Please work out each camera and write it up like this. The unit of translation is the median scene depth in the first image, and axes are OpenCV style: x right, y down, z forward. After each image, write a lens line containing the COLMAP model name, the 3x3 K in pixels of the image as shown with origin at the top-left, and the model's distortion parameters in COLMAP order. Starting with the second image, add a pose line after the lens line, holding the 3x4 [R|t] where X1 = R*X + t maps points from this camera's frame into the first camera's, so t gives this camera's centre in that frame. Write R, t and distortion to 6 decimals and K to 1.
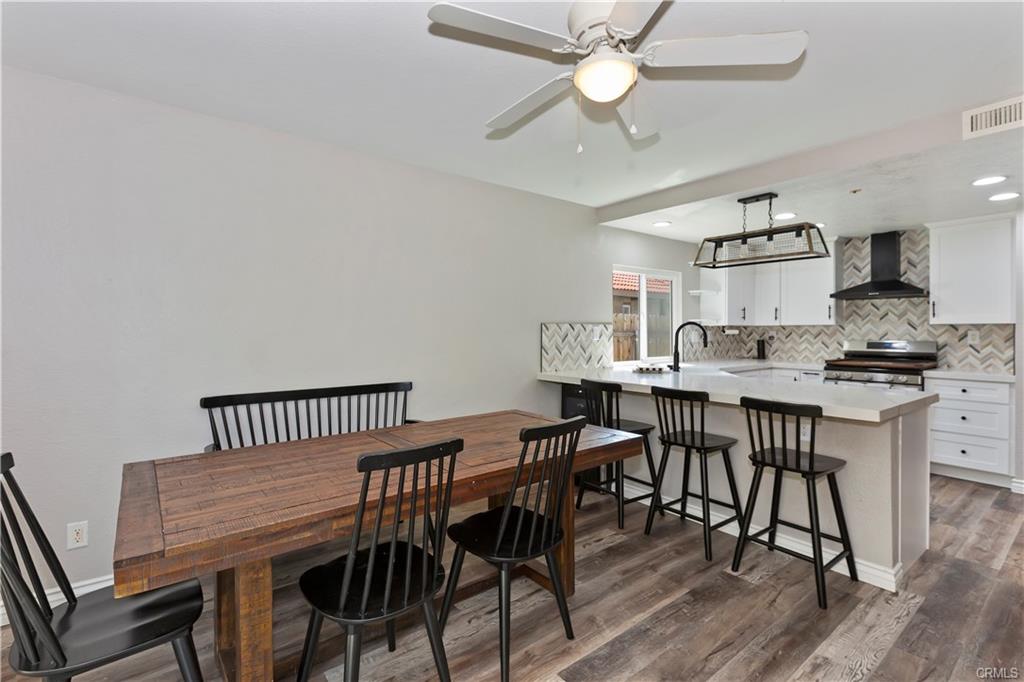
lens RADIAL K [[461.7, 0, 526.0], [0, 461.7, 330.8], [0, 0, 1]] dist [0.005271, -0.002646]
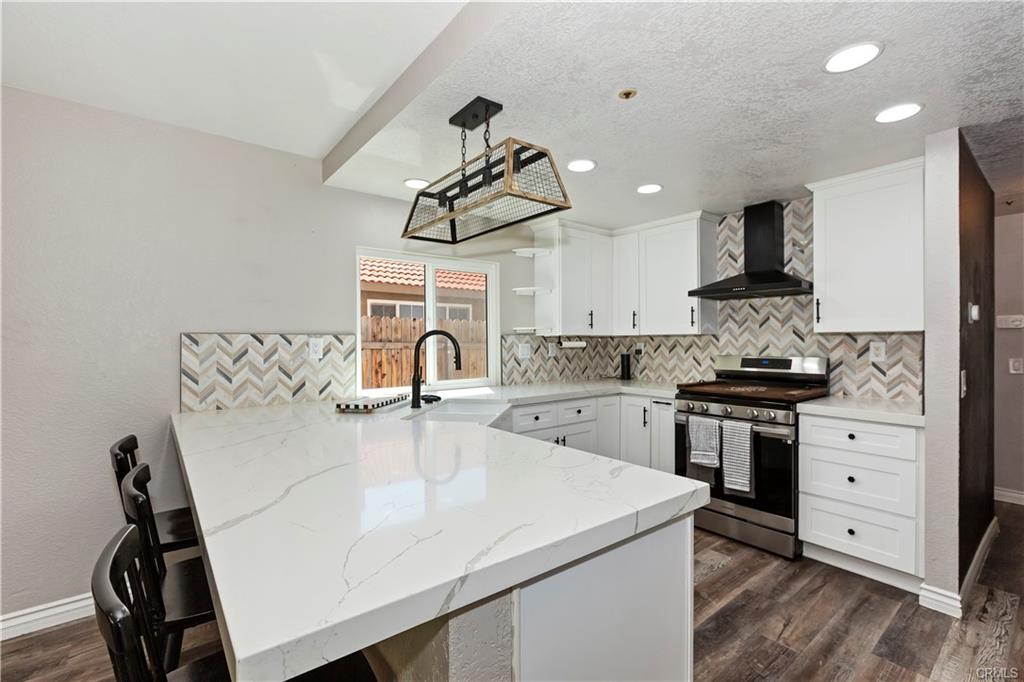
lens RADIAL K [[461.7, 0, 514.3], [0, 461.7, 338.9], [0, 0, 1]] dist [0.005271, -0.002646]
pose [[0.999752, -0.003825, 0.021956, 0.381044], [0.003923, 0.999982, -0.004452, -0.003664], [-0.021939, 0.004537, 0.999749, 0.302033]]
